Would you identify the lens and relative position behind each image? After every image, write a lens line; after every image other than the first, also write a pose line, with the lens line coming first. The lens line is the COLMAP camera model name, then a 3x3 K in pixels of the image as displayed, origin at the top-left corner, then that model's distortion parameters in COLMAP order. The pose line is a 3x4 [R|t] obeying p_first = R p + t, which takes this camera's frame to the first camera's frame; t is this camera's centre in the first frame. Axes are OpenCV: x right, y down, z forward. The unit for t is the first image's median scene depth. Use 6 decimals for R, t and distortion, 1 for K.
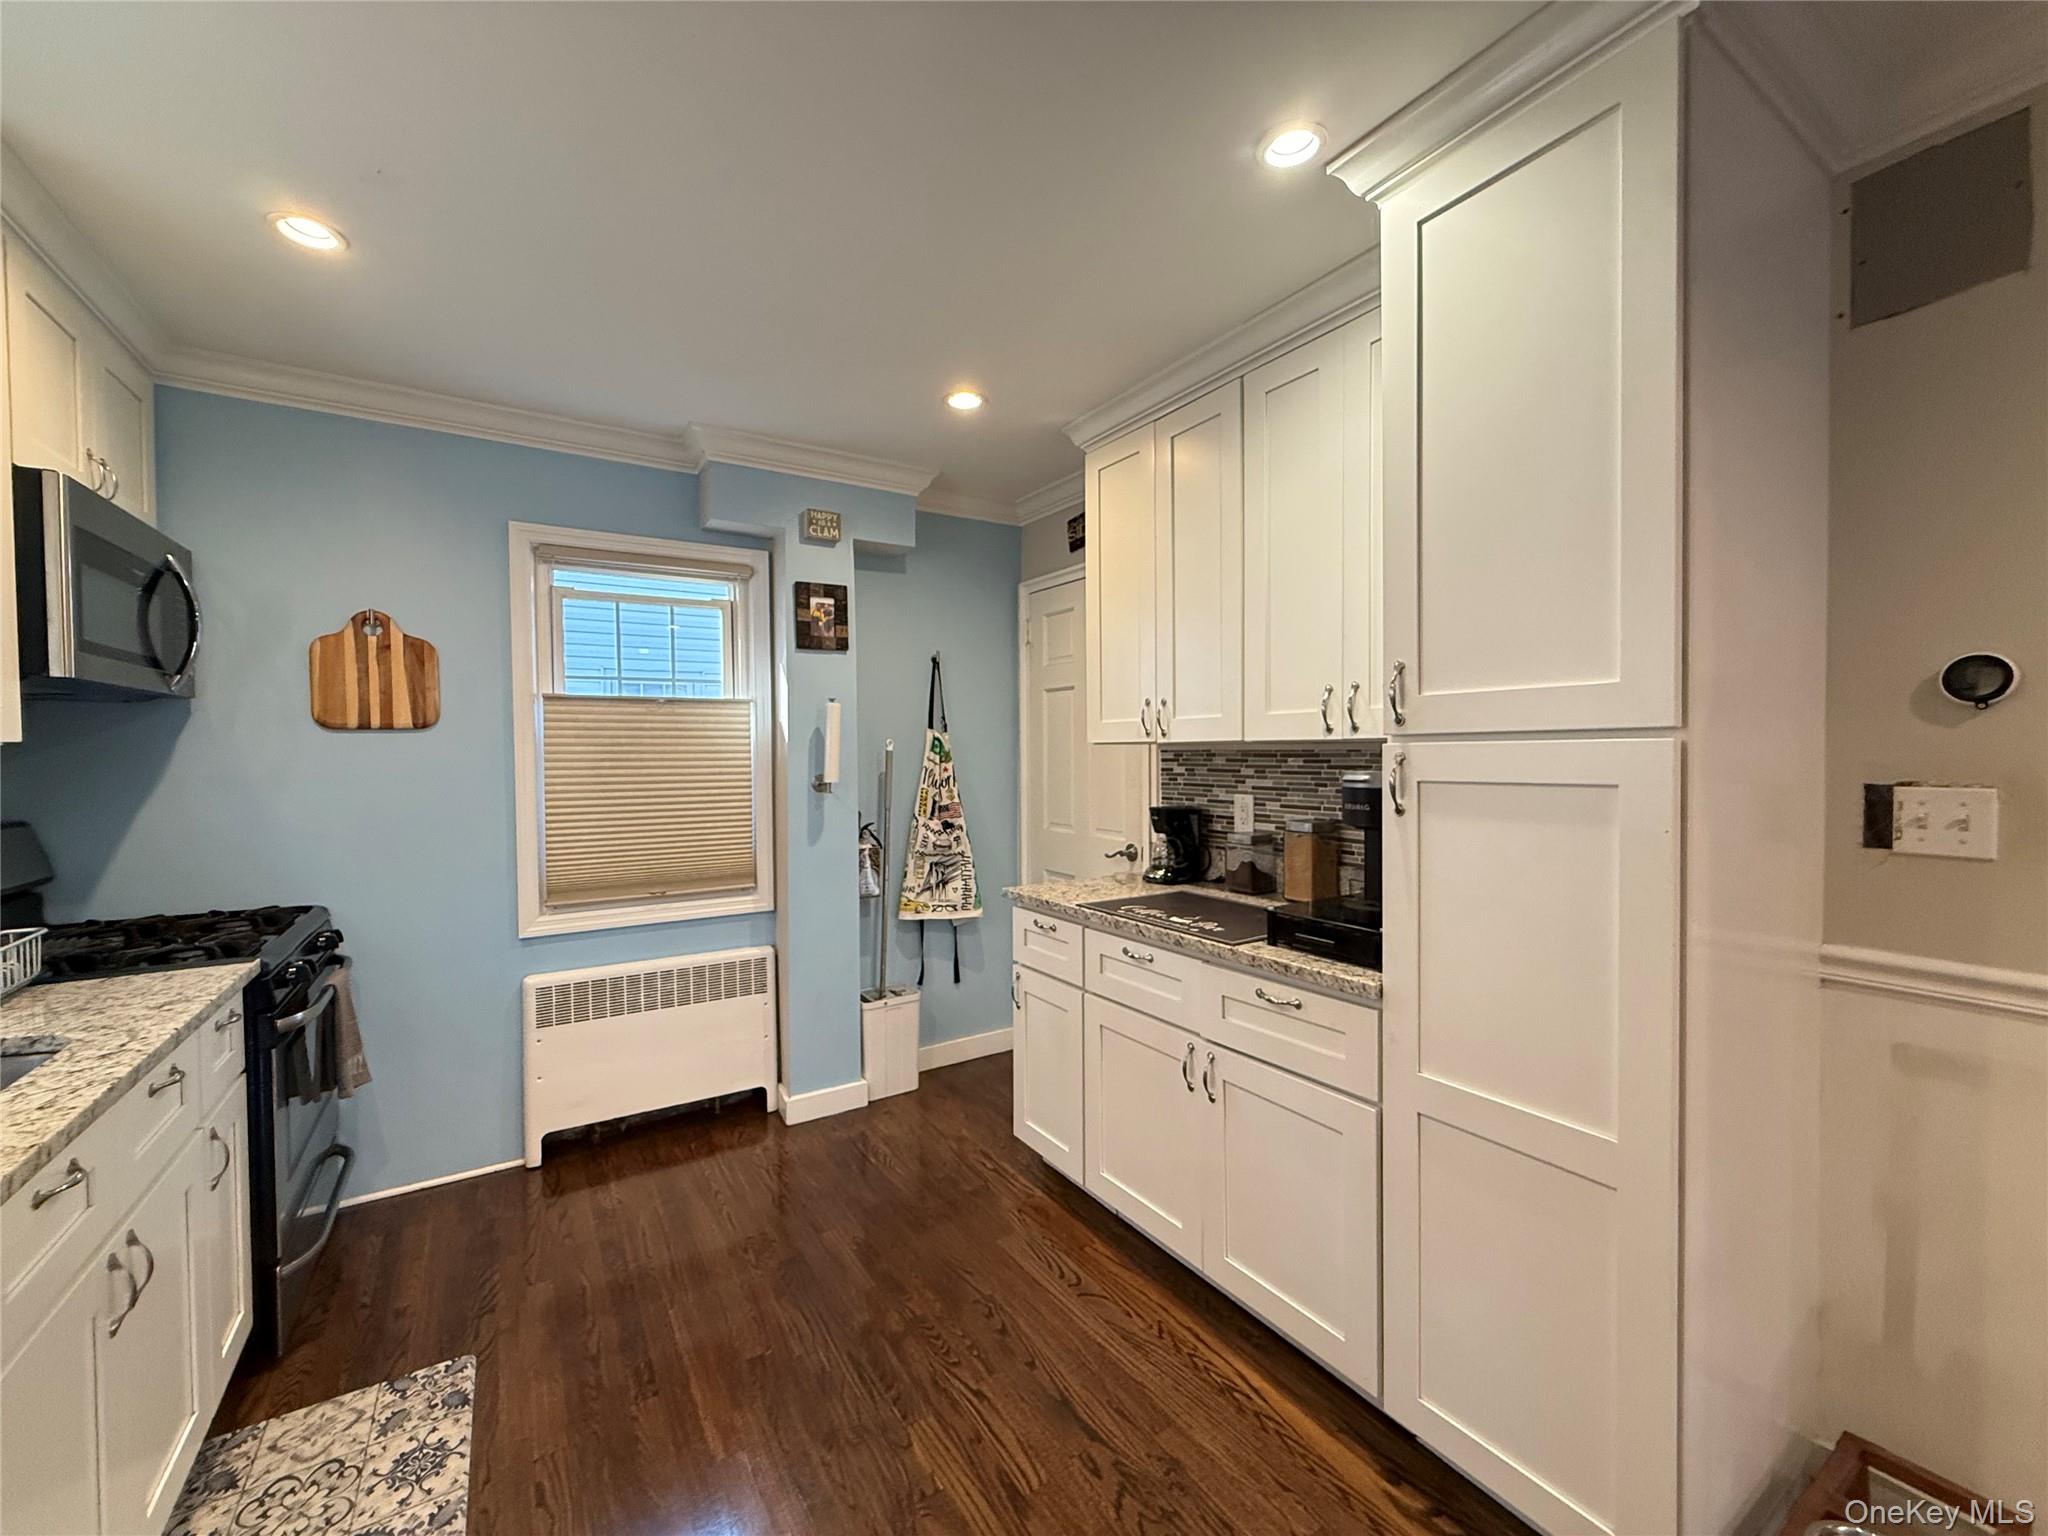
lens RADIAL K [[810.9, 0, 1018.7], [0, 810.9, 767.7], [0, 0, 1]] dist [0.001609, -0.000128]
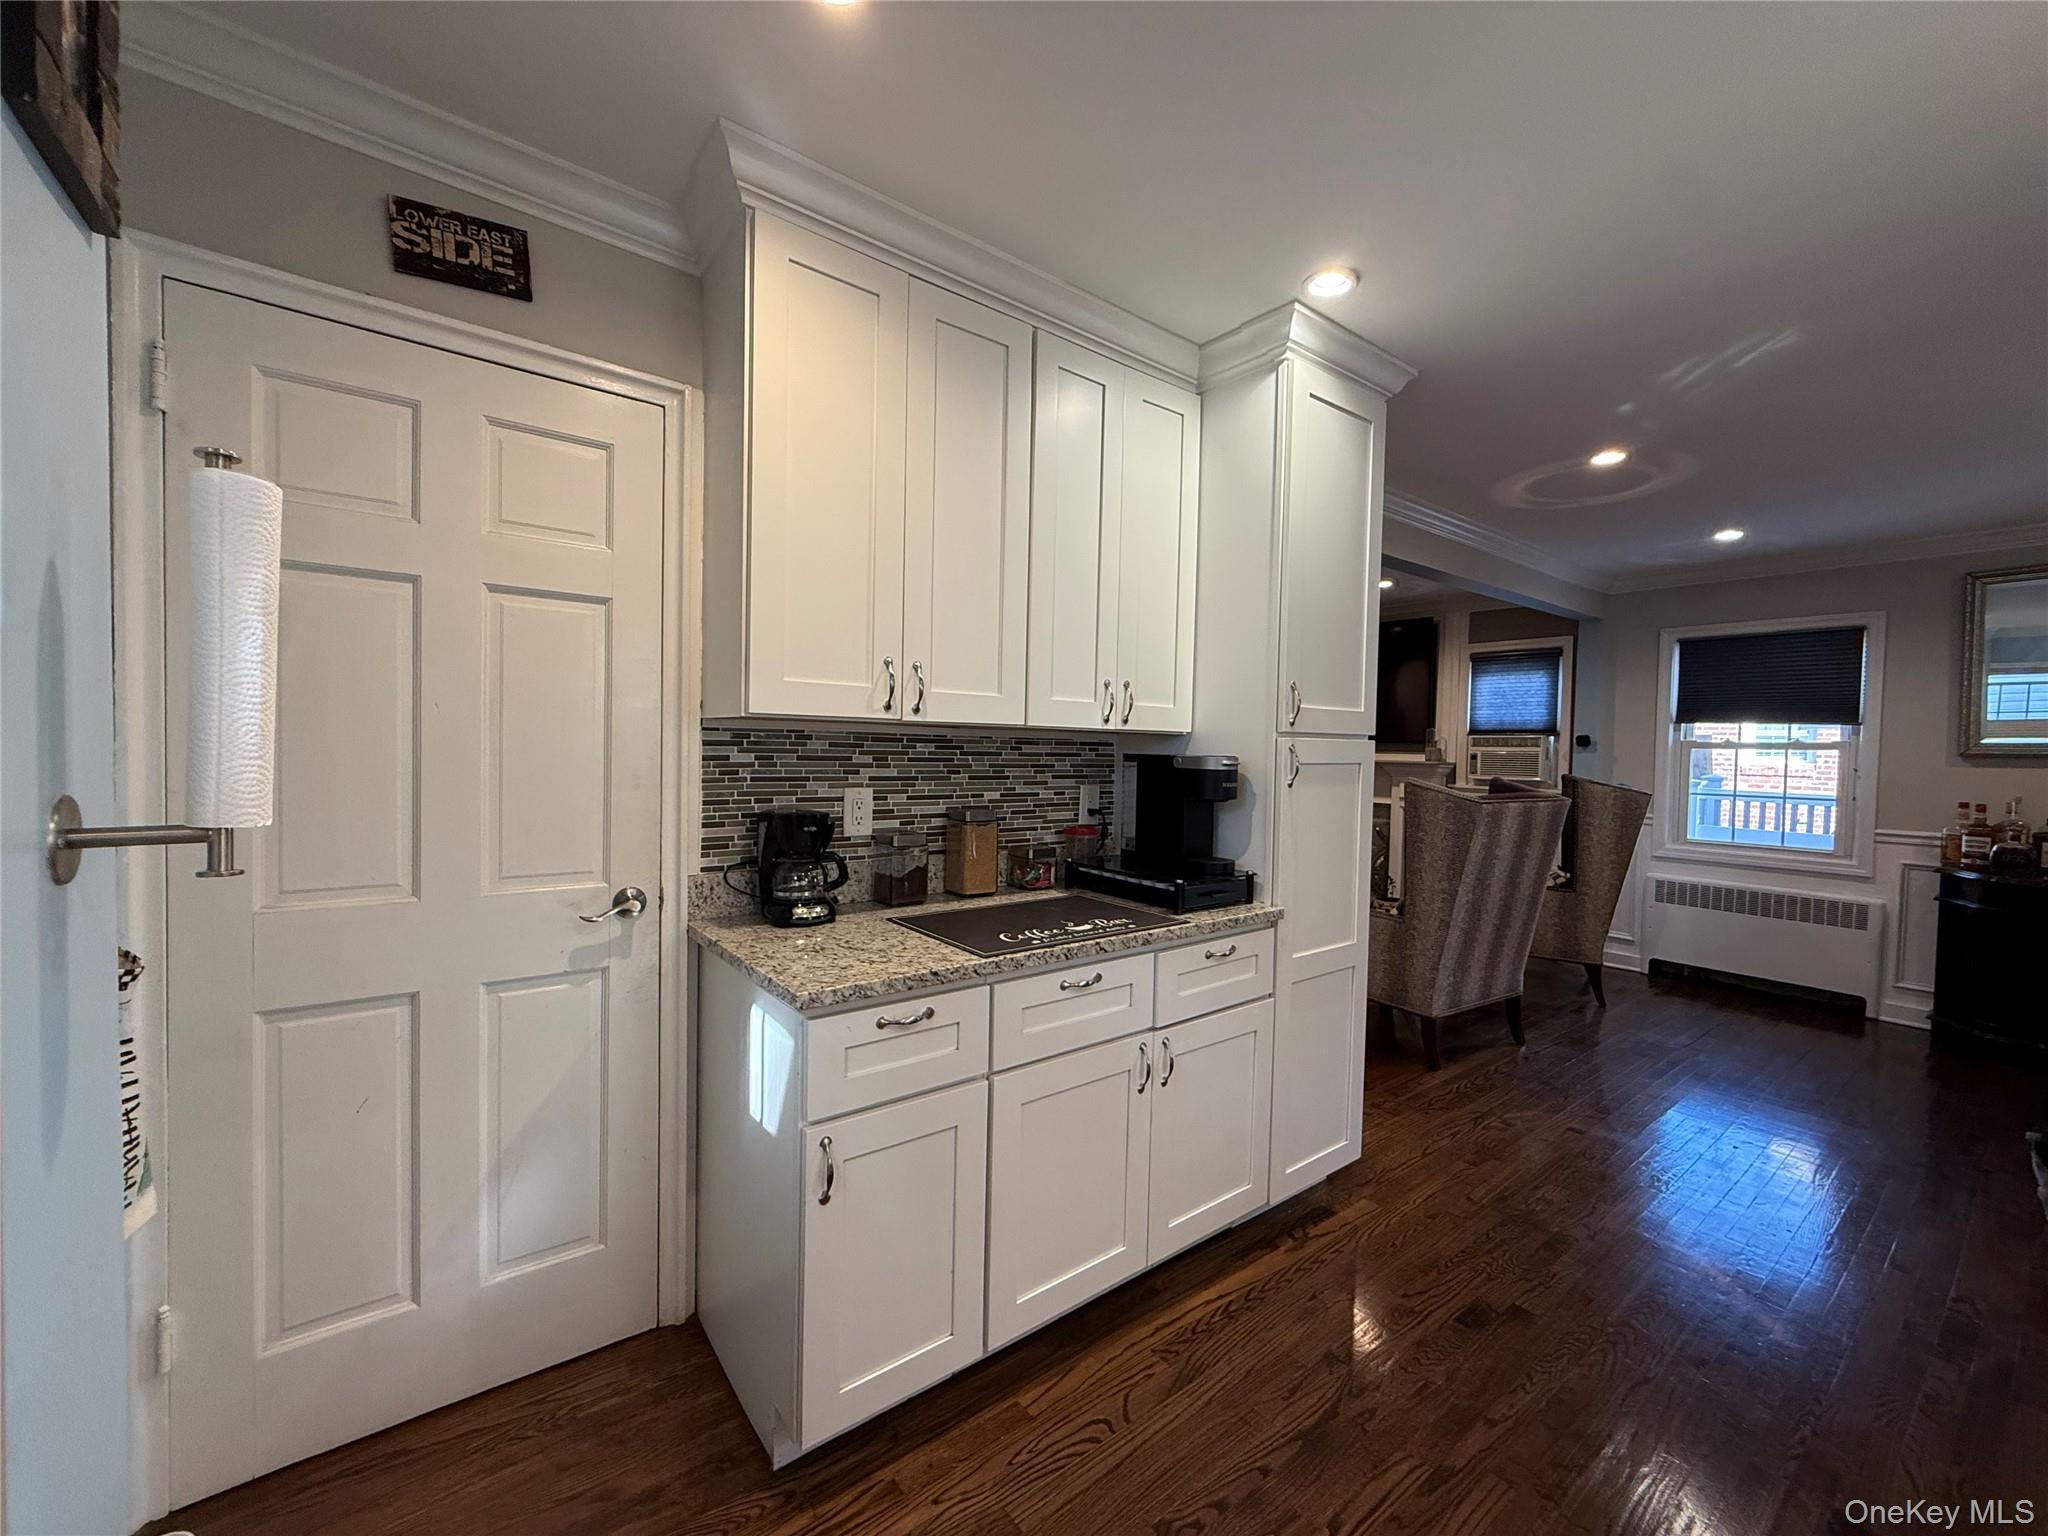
lens RADIAL K [[810.9, 0, 1034.4], [0, 810.9, 768.5], [0, 0, 1]] dist [0.001609, -0.000128]
pose [[-0.084358, -0.022161, 0.996189, -0.541633], [-0.001597, 0.999754, 0.022105, -0.004068], [-0.996434, 0.000274, -0.084373, 0.904951]]
